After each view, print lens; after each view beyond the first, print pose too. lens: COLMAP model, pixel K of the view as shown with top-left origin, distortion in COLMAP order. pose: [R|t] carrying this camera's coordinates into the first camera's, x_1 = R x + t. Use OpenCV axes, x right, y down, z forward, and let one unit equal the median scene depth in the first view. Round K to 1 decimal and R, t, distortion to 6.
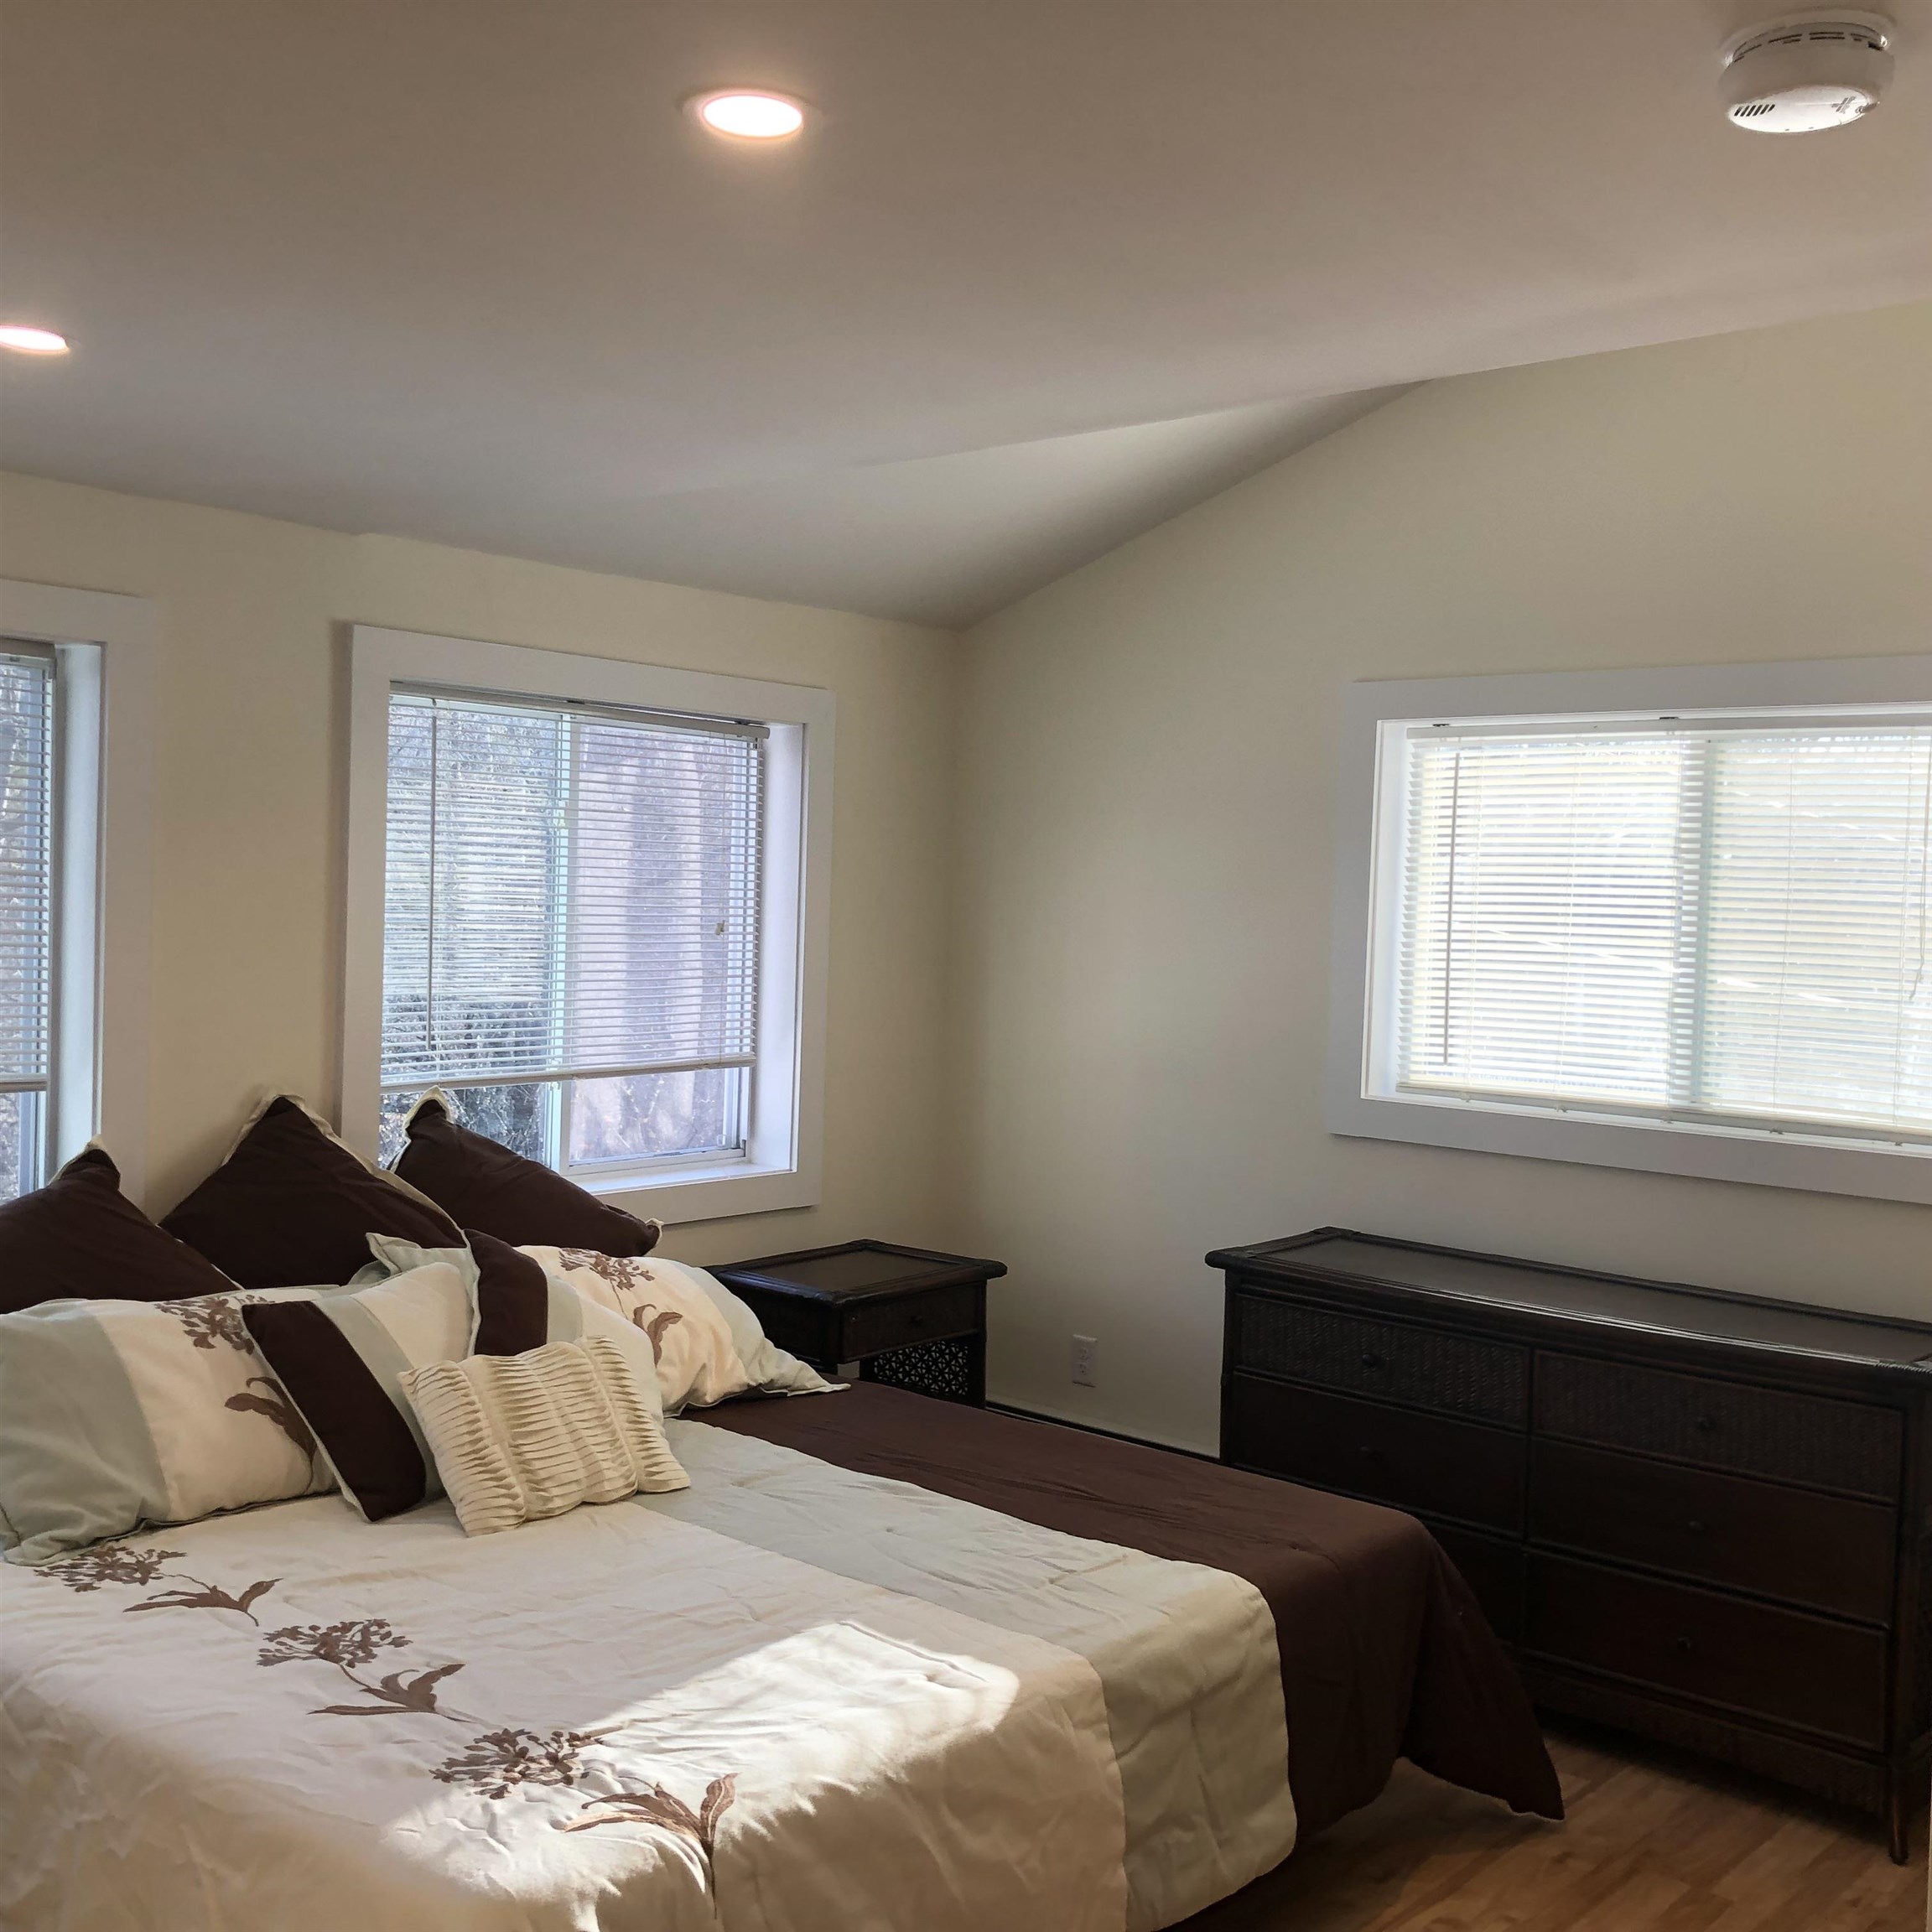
lens RADIAL K [[2127.4, 0, 956.8], [0, 2127.4, 957.4], [0, 0, 1]] dist [0.034067, 0.000000]
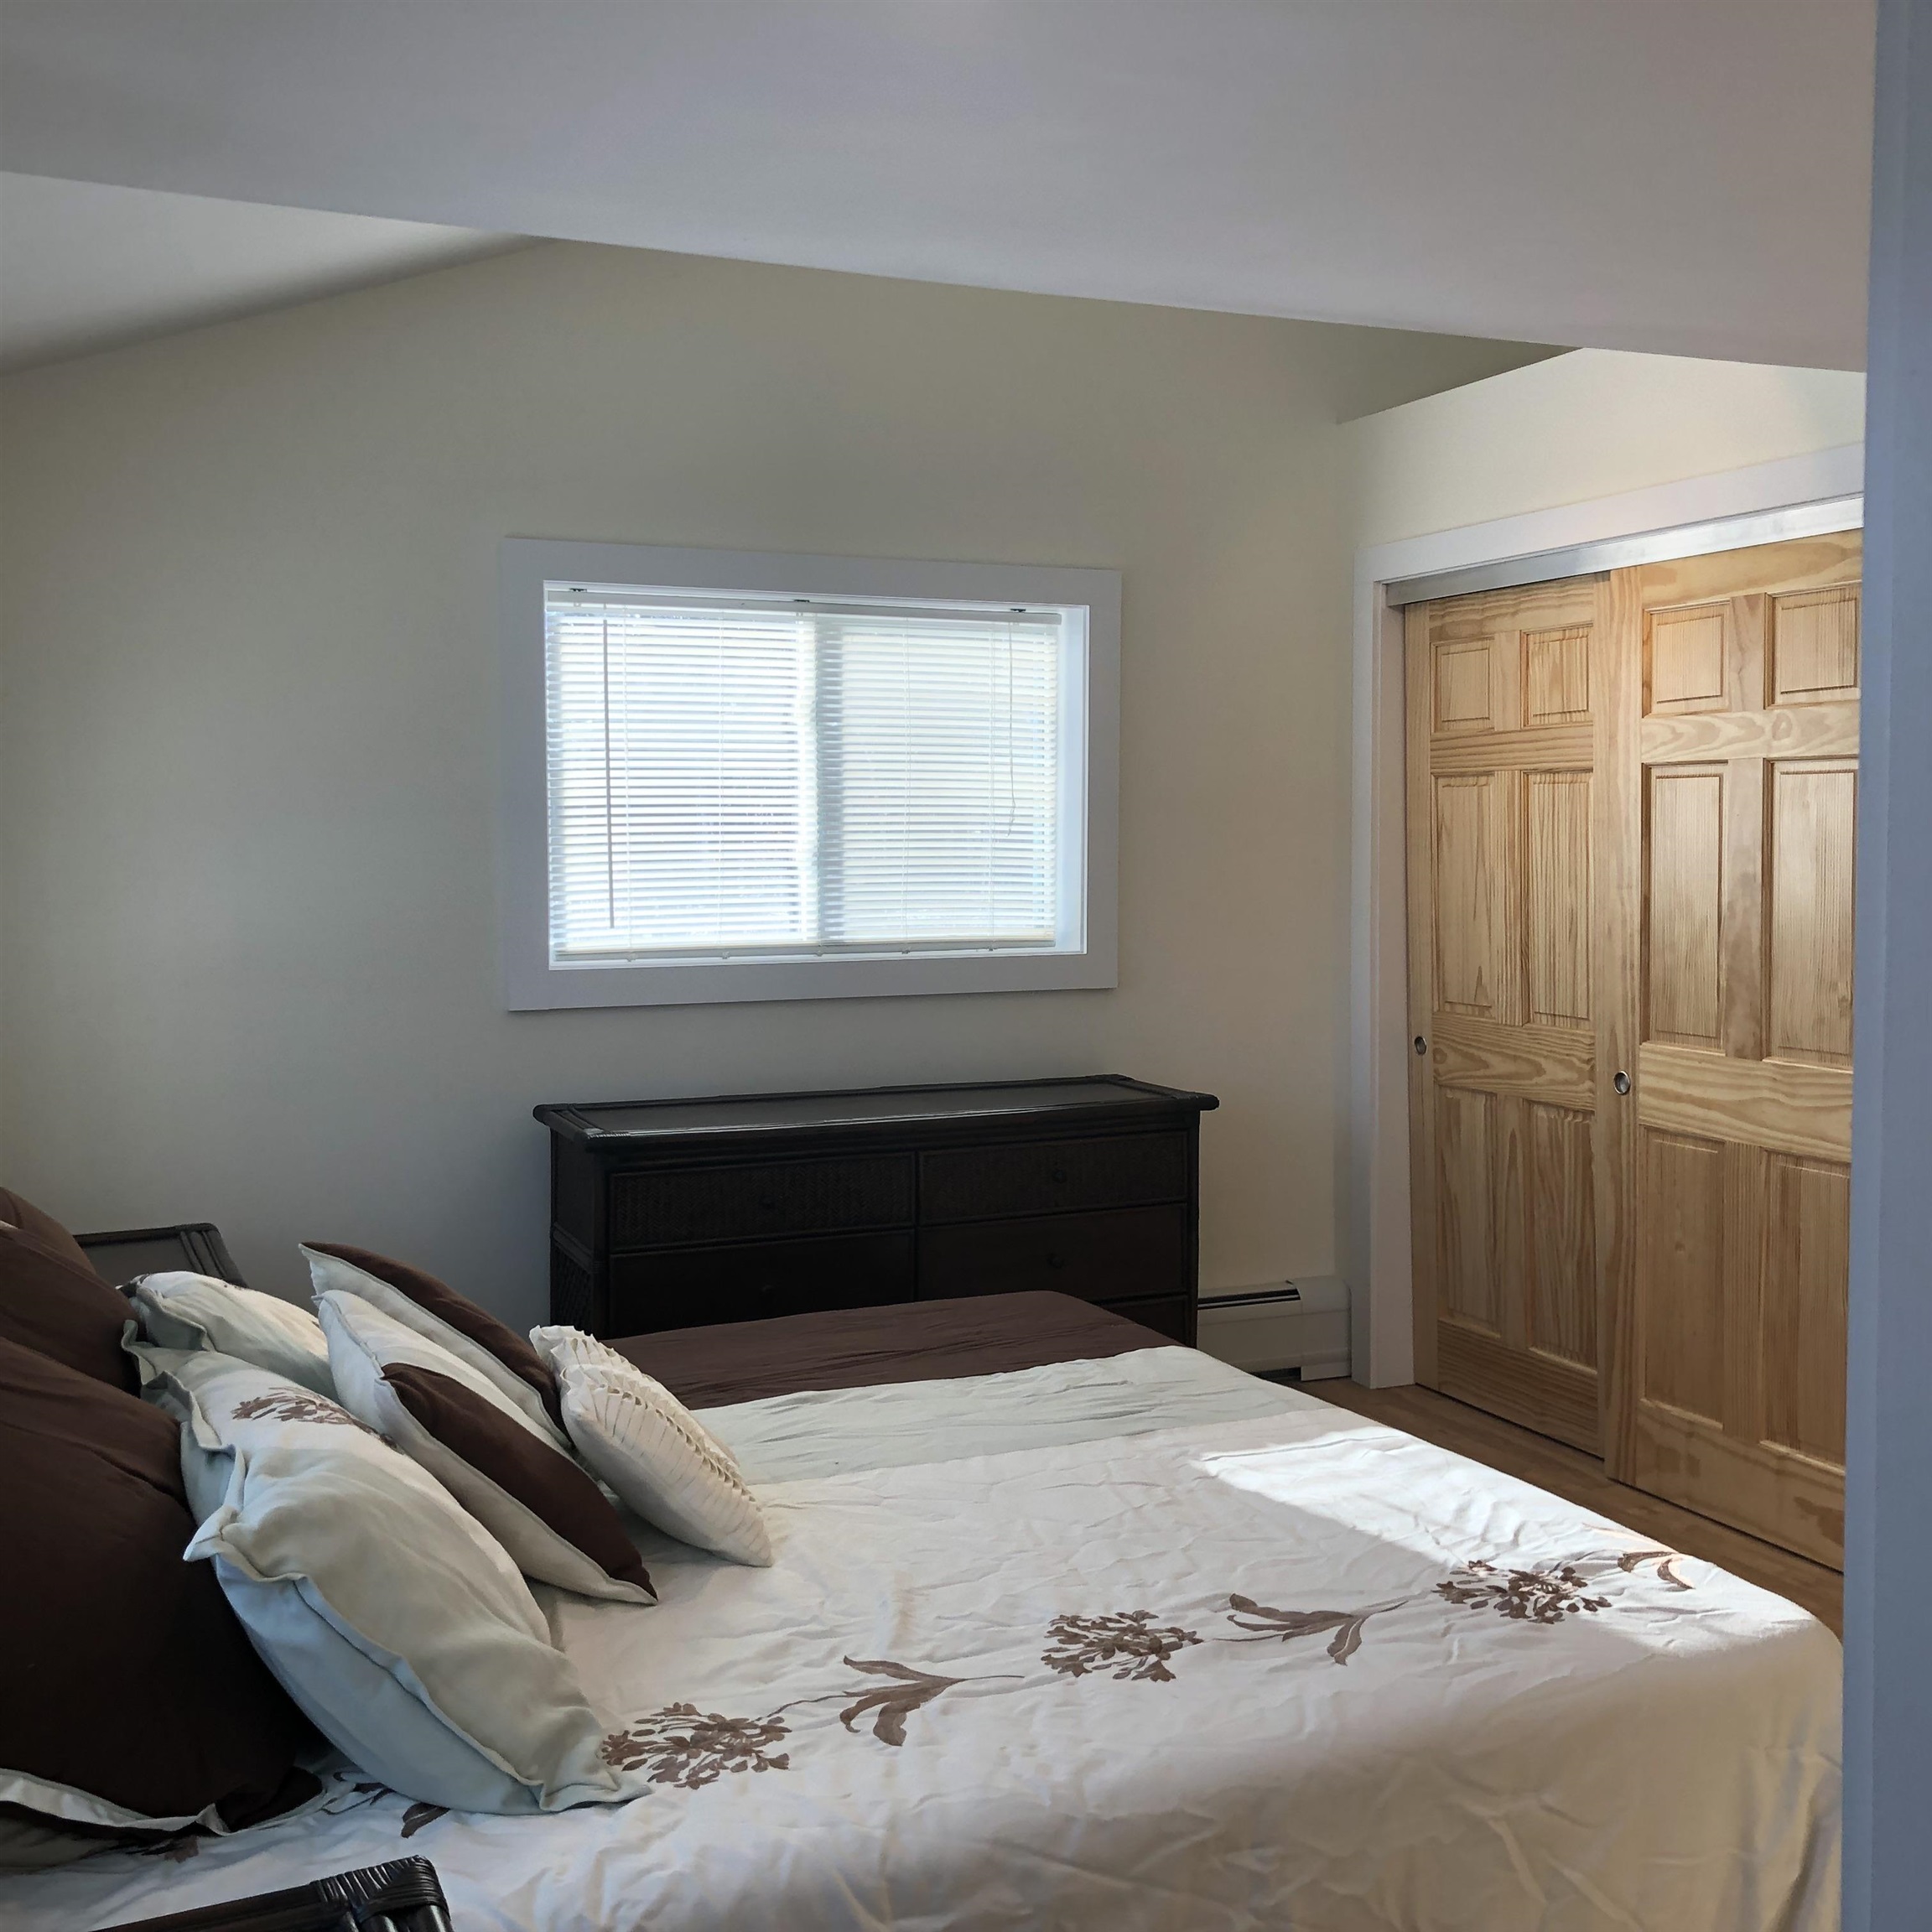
lens RADIAL K [[2127.4, 0, 963.6], [0, 2127.4, 971.7], [0, 0, 1]] dist [0.034067, 0.000000]
pose [[0.419646, -0.101907, 0.901949, -1.012631], [0.046098, 0.994788, 0.090949, -0.022449], [-0.906516, 0.003411, 0.422157, 0.673488]]
